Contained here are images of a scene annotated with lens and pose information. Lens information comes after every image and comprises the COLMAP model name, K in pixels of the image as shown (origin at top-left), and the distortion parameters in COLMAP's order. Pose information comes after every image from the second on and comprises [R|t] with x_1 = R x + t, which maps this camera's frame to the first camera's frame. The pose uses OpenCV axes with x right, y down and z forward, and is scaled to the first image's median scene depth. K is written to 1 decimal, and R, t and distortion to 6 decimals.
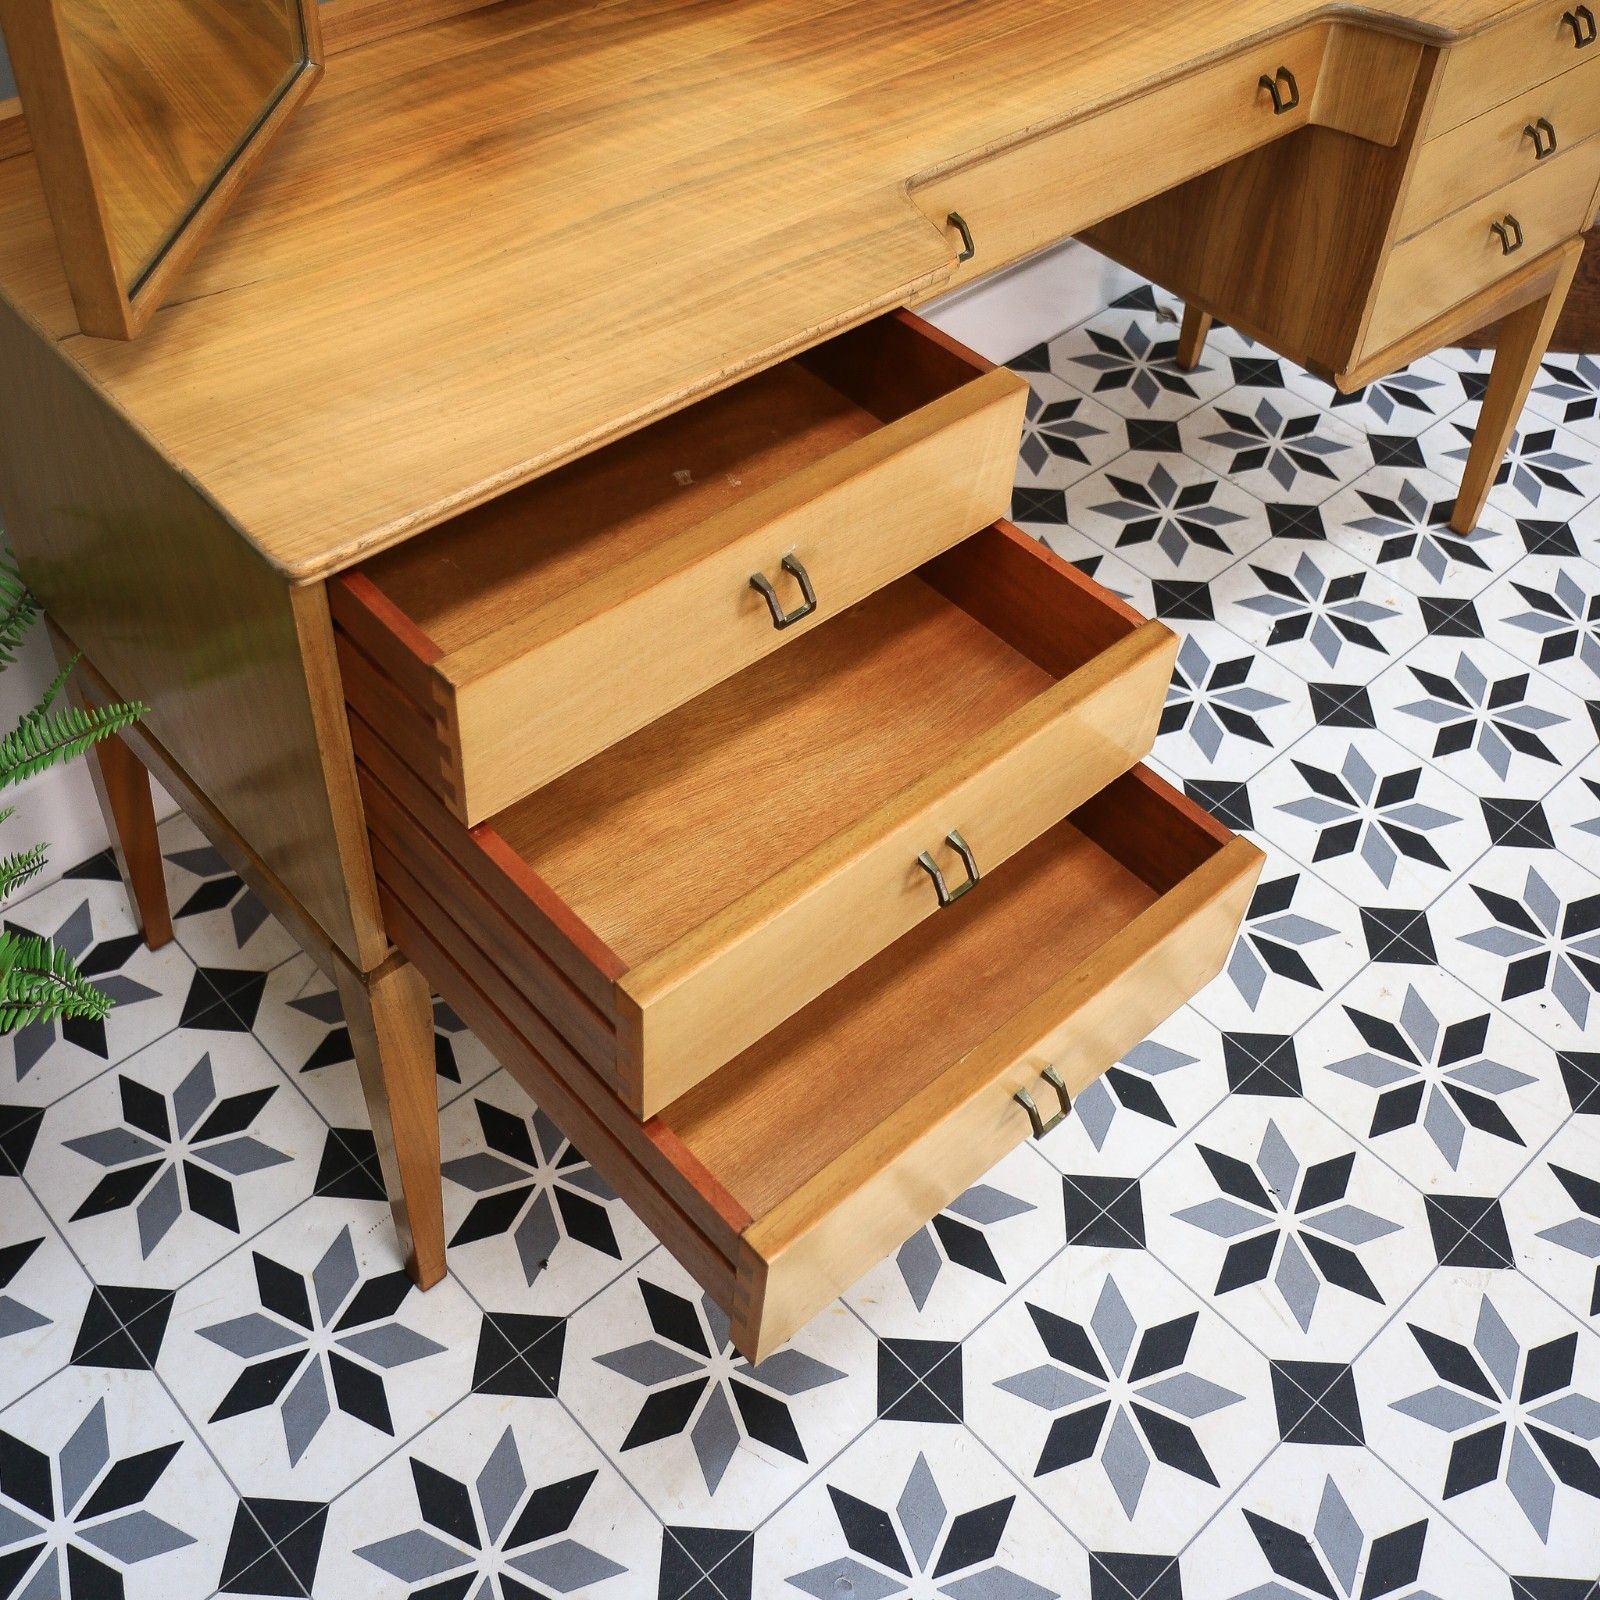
lens RADIAL K [[1844.1, 0, 776.2], [0, 1844.1, 599.1], [0, 0, 1]] dist [-0.071628, 0.000000]
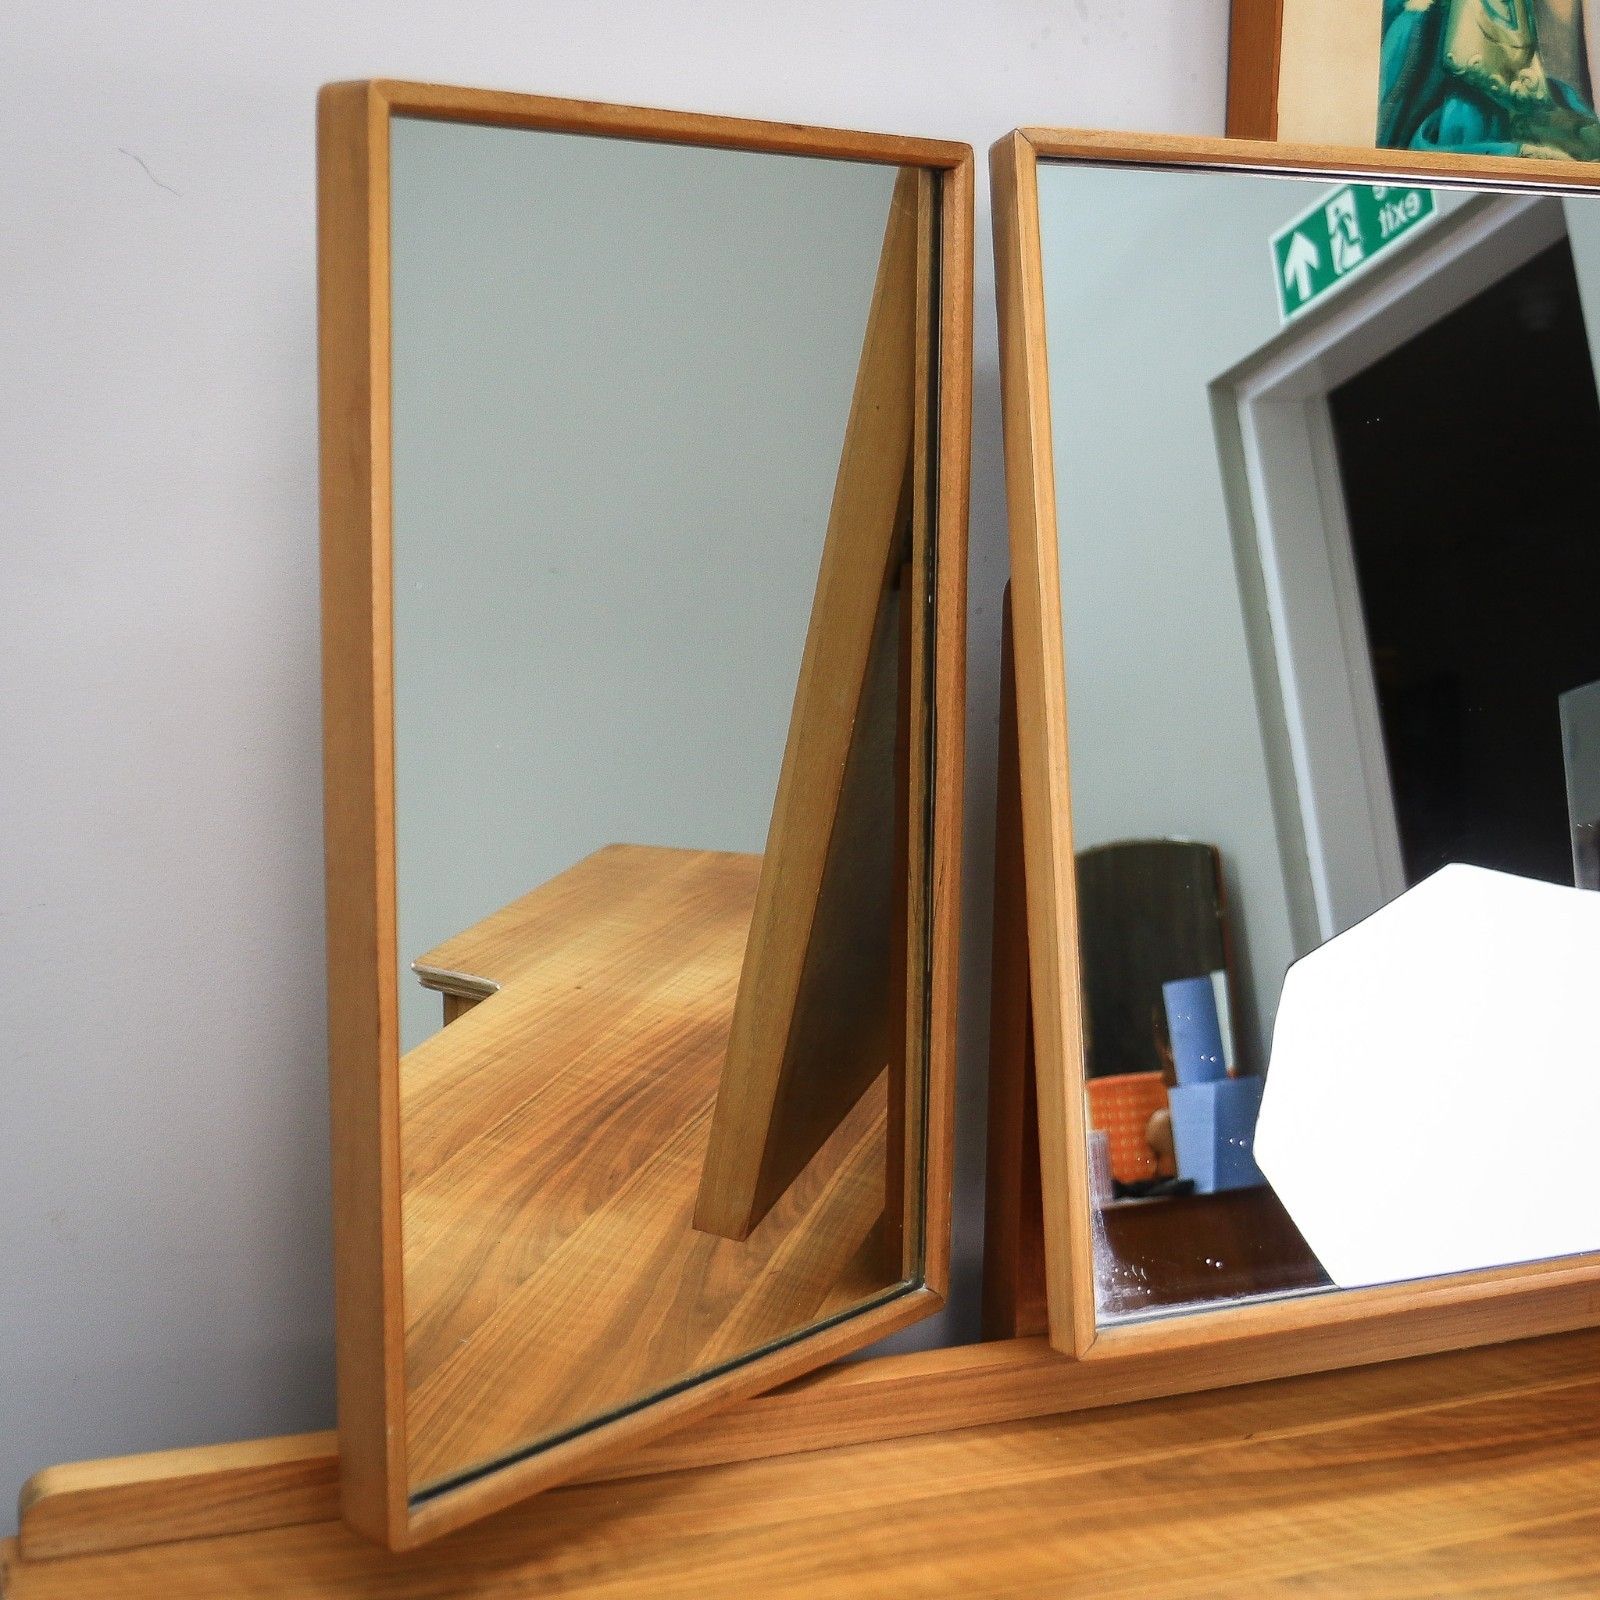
lens RADIAL K [[2377.2, 0, 847.5], [0, 2377.2, 718.1], [0, 0, 1]] dist [-0.068814, 0.000000]
pose [[0.934198, 0.018836, -0.356258, 0.041056], [-0.219058, 0.818468, -0.531153, -0.085460], [0.281581, 0.574243, 0.768737, 0.258501]]
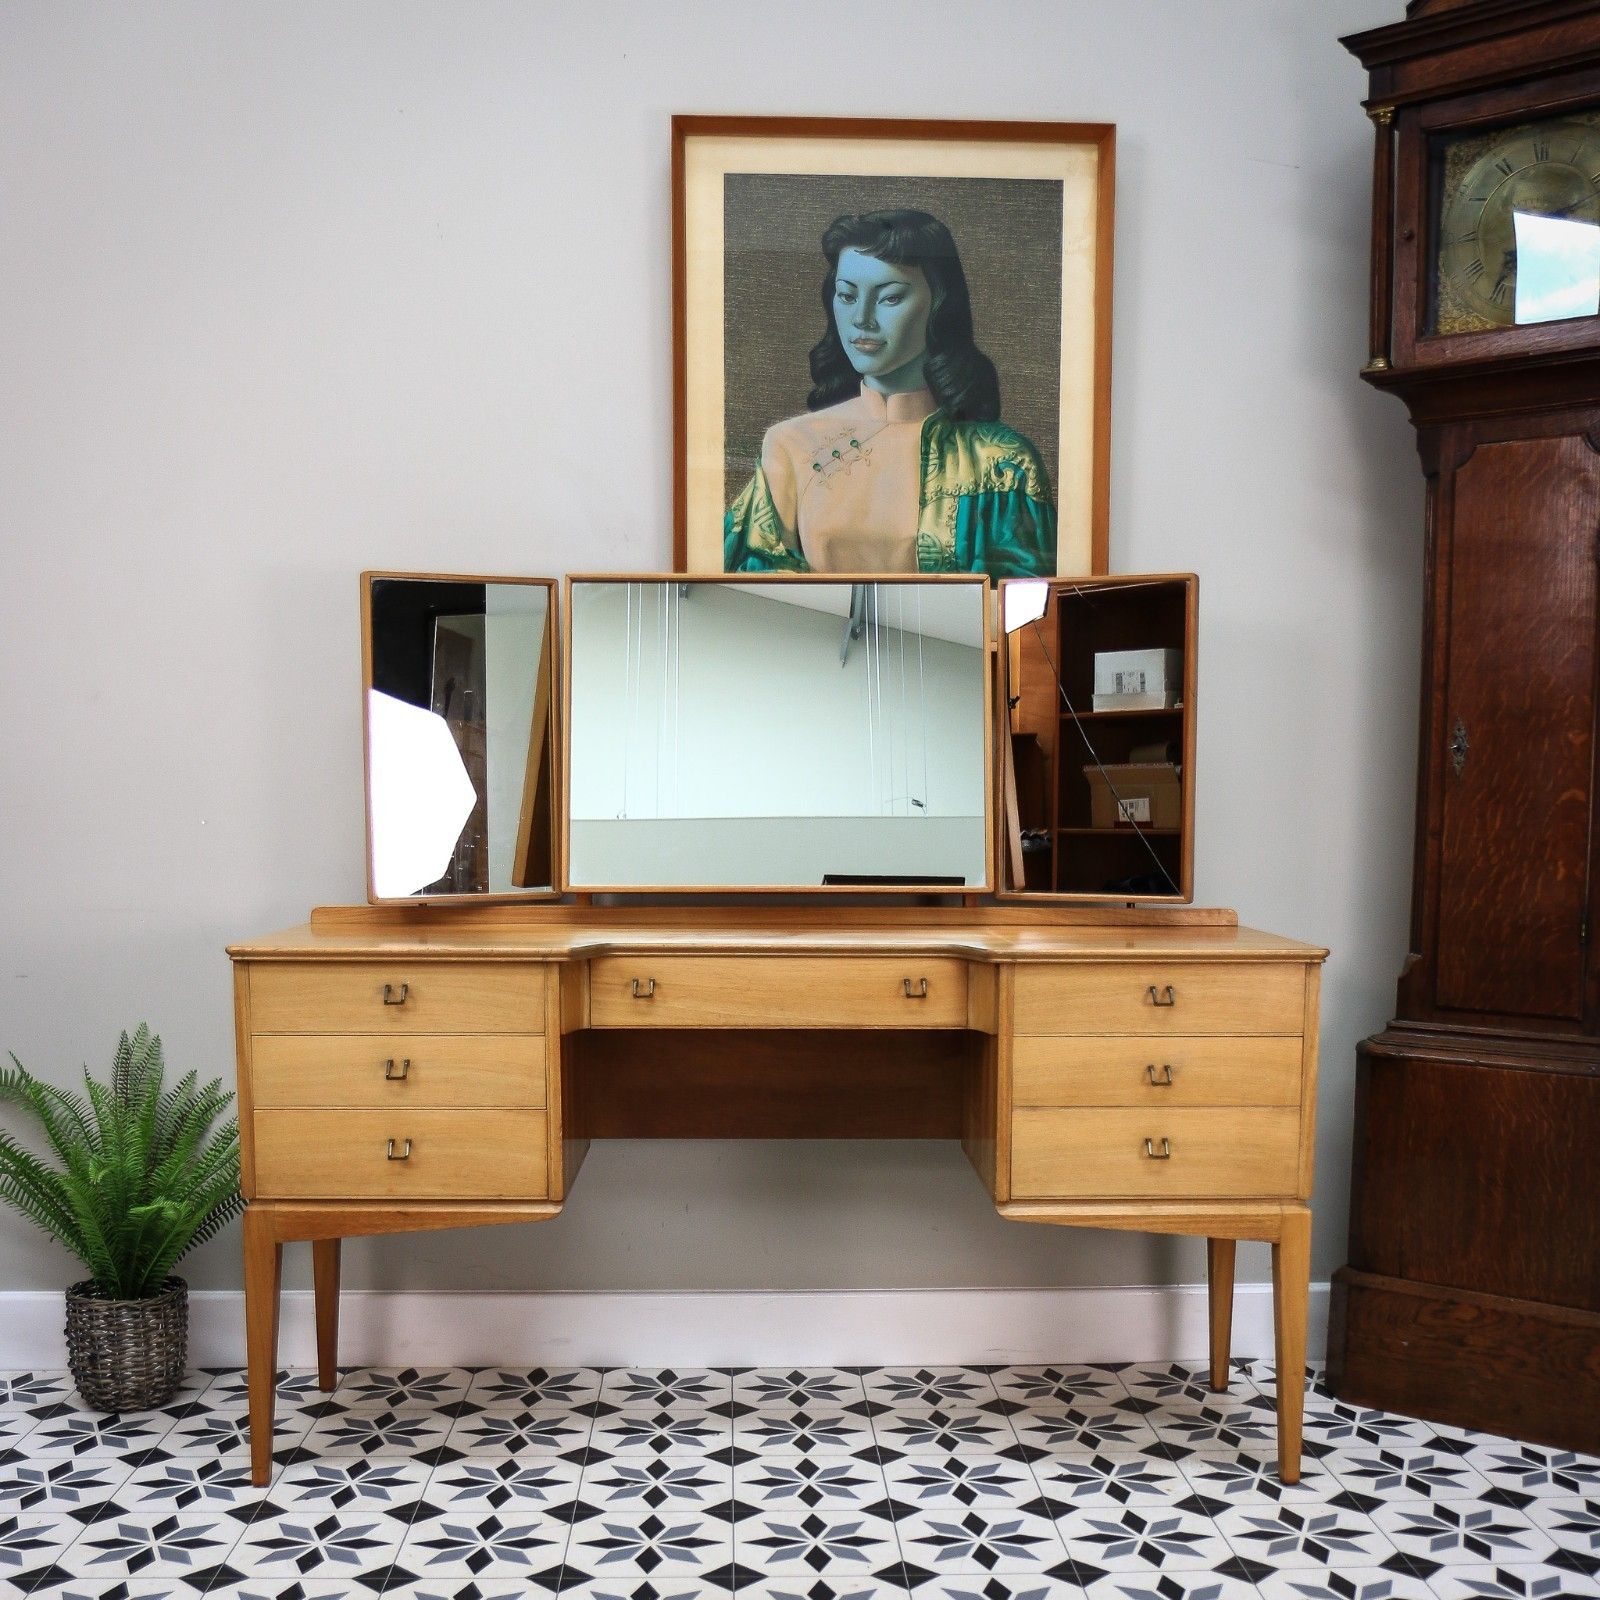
lens RADIAL K [[1801.9, 0, 814.4], [0, 1801.9, 1004.9], [0, 0, 1]] dist [-0.068730, 0.000000]
pose [[0.770156, 0.033834, -0.636957, 1.342127], [-0.407651, 0.794152, -0.450714, 0.567694], [0.490592, 0.606776, 0.625414, -0.117678]]
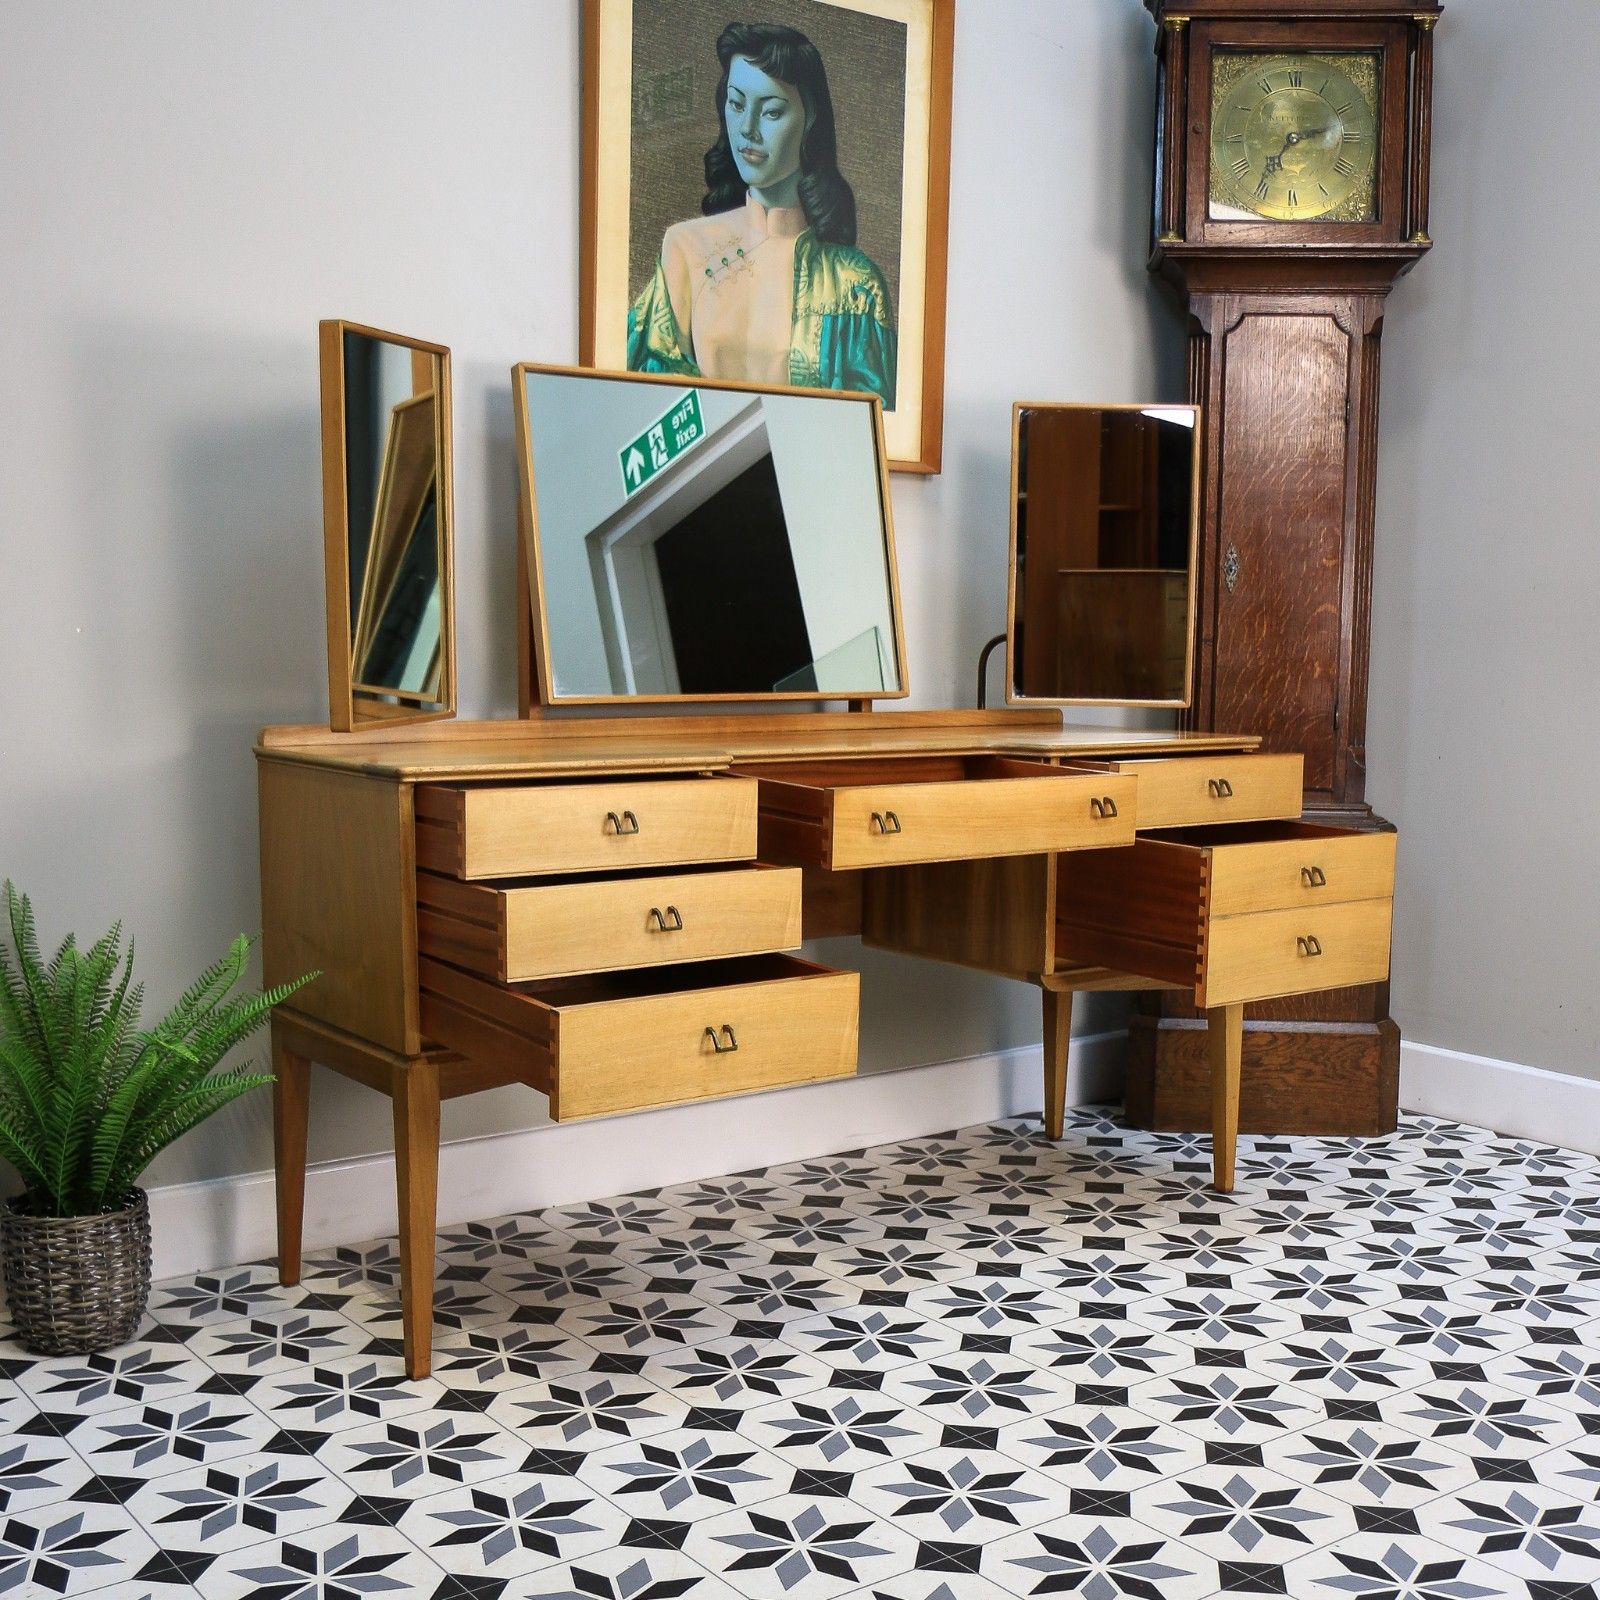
lens RADIAL K [[1942.5, 0, 836.7], [0, 1942.5, 883.6], [0, 0, 1]] dist [-0.069522, 0.000000]
pose [[0.995418, -0.020570, -0.093385, 0.342013], [-0.036380, 0.821688, -0.568776, 0.970746], [0.088433, 0.569567, 0.817174, -0.596455]]
